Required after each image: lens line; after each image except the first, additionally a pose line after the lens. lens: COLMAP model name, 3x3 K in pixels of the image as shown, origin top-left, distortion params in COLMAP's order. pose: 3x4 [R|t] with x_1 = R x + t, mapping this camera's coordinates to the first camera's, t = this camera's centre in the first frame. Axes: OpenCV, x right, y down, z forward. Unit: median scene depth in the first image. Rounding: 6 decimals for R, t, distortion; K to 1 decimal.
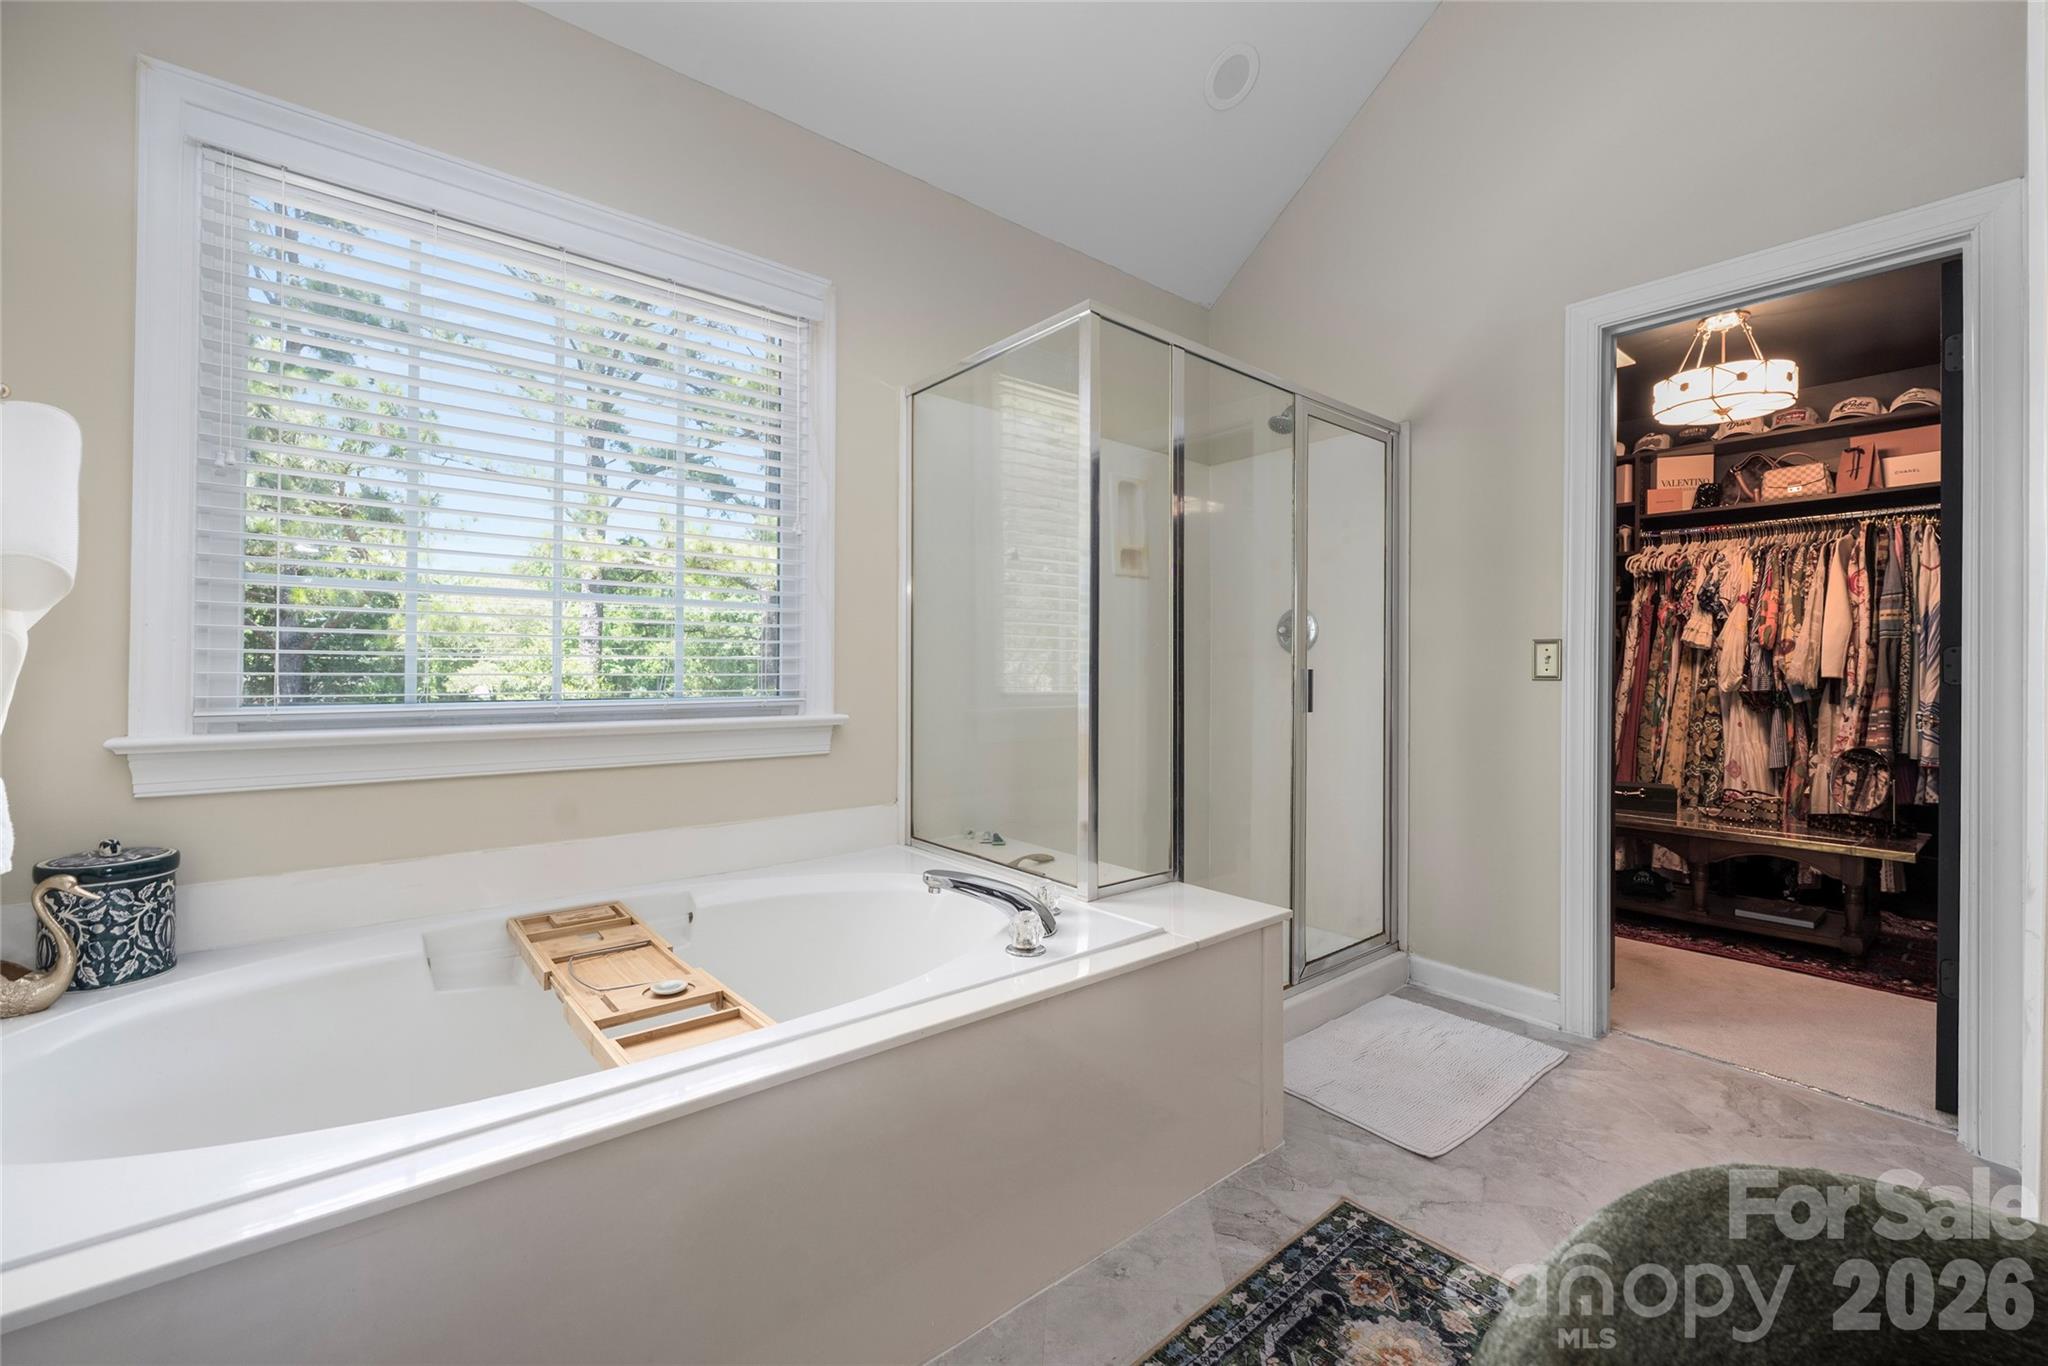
lens RADIAL K [[846.9, 0, 1023.5], [0, 846.9, 675.2], [0, 0, 1]] dist [-0.003251, 0.000661]
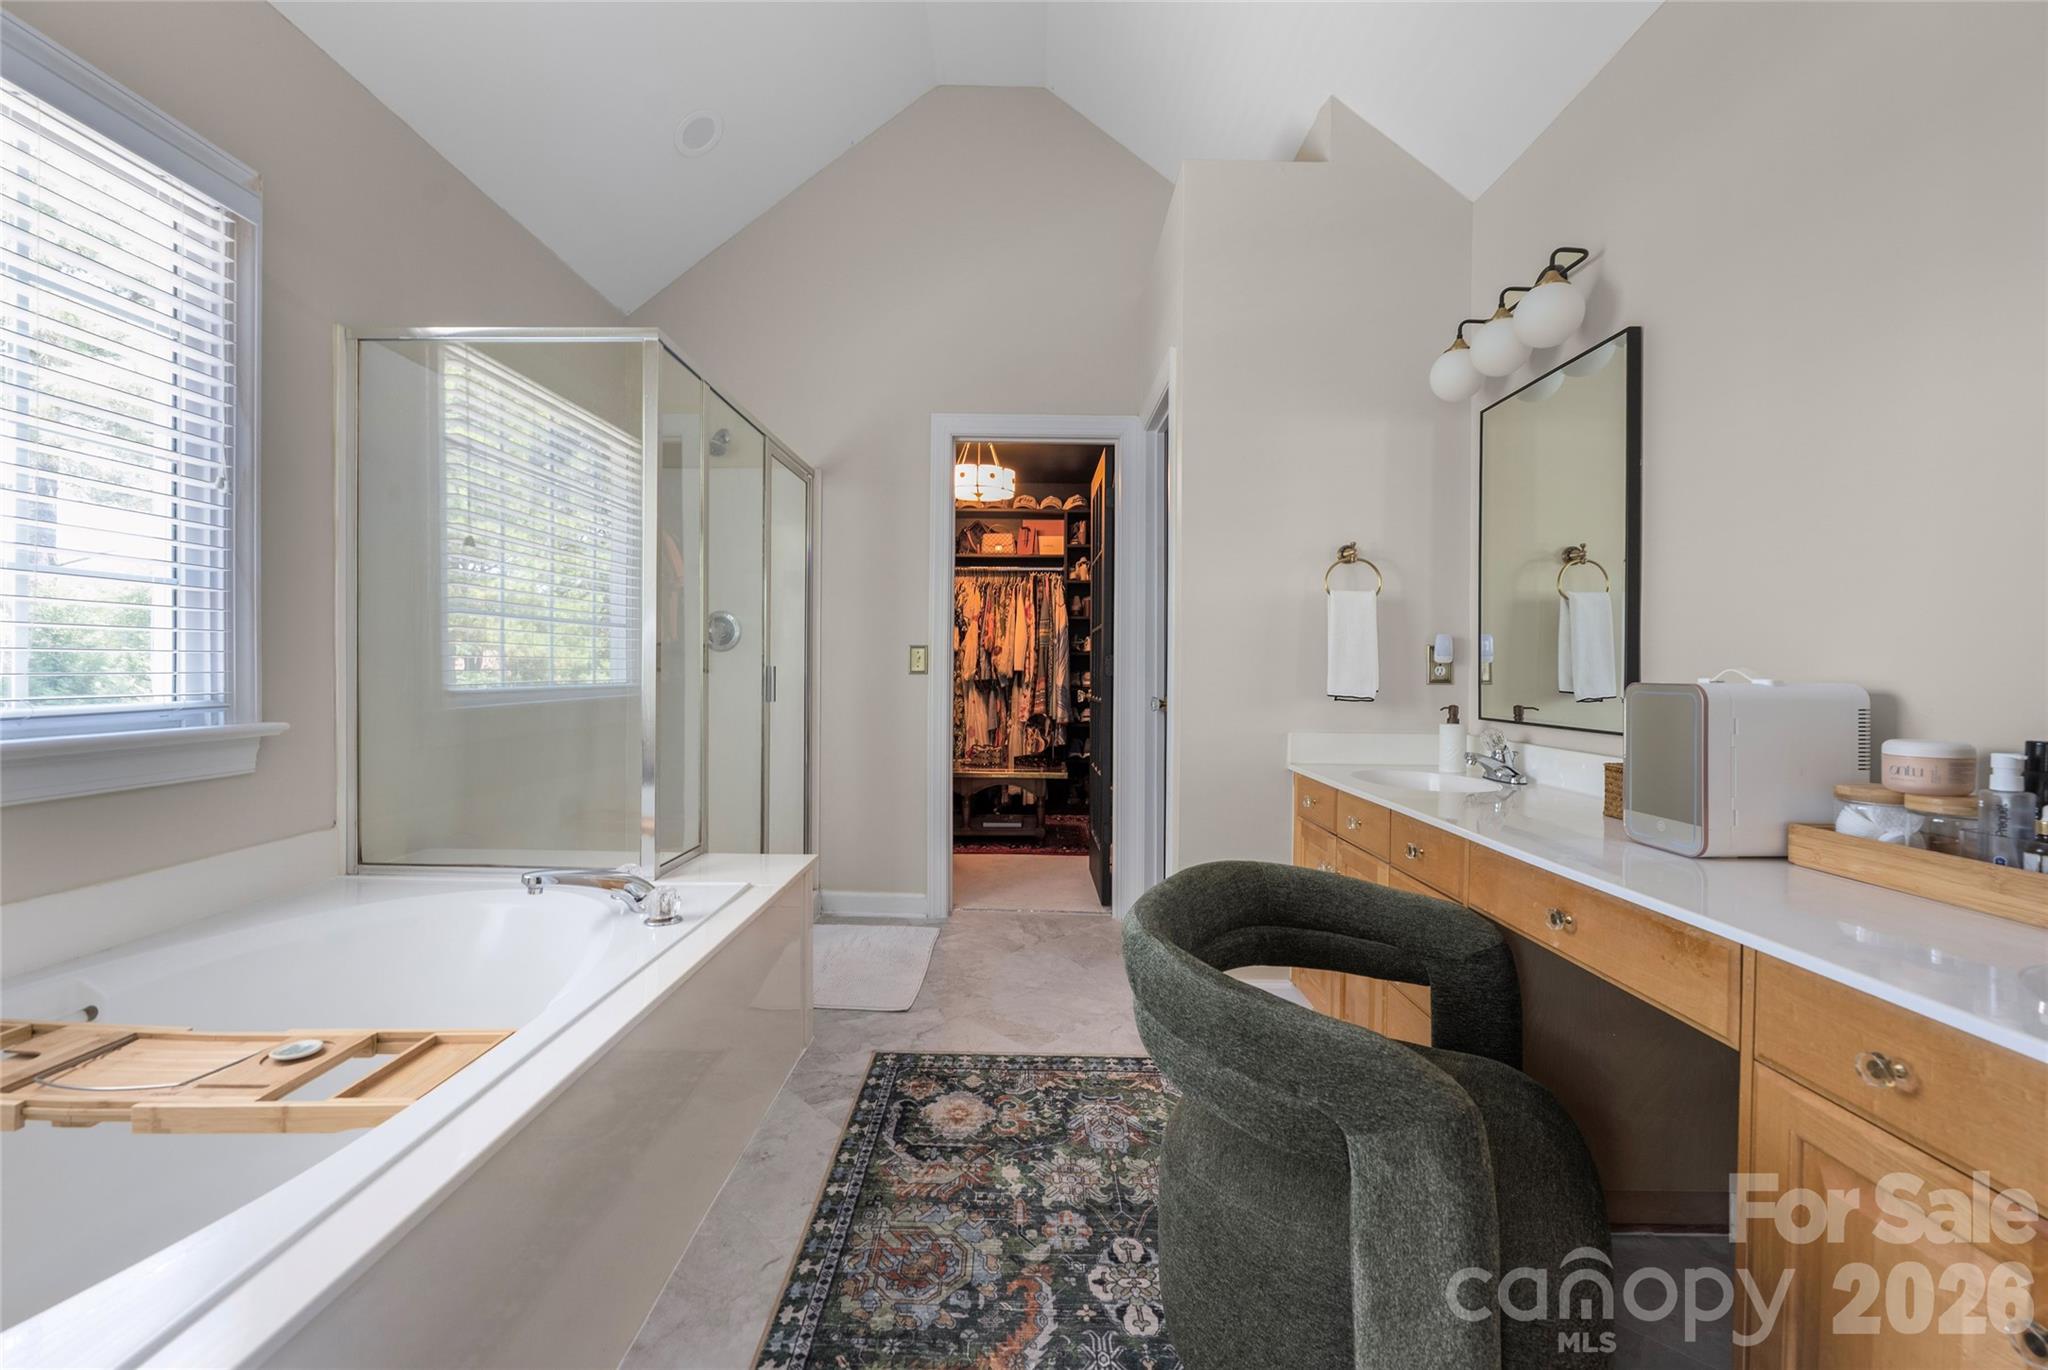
lens RADIAL K [[846.9, 0, 1015.7], [0, 846.9, 676.9], [0, 0, 1]] dist [-0.003251, 0.000661]
pose [[0.652034, -0.008966, 0.758137, -0.314502], [-0.000409, 0.999926, 0.012177, -0.005846], [-0.758190, -0.008250, 0.651982, -0.043583]]
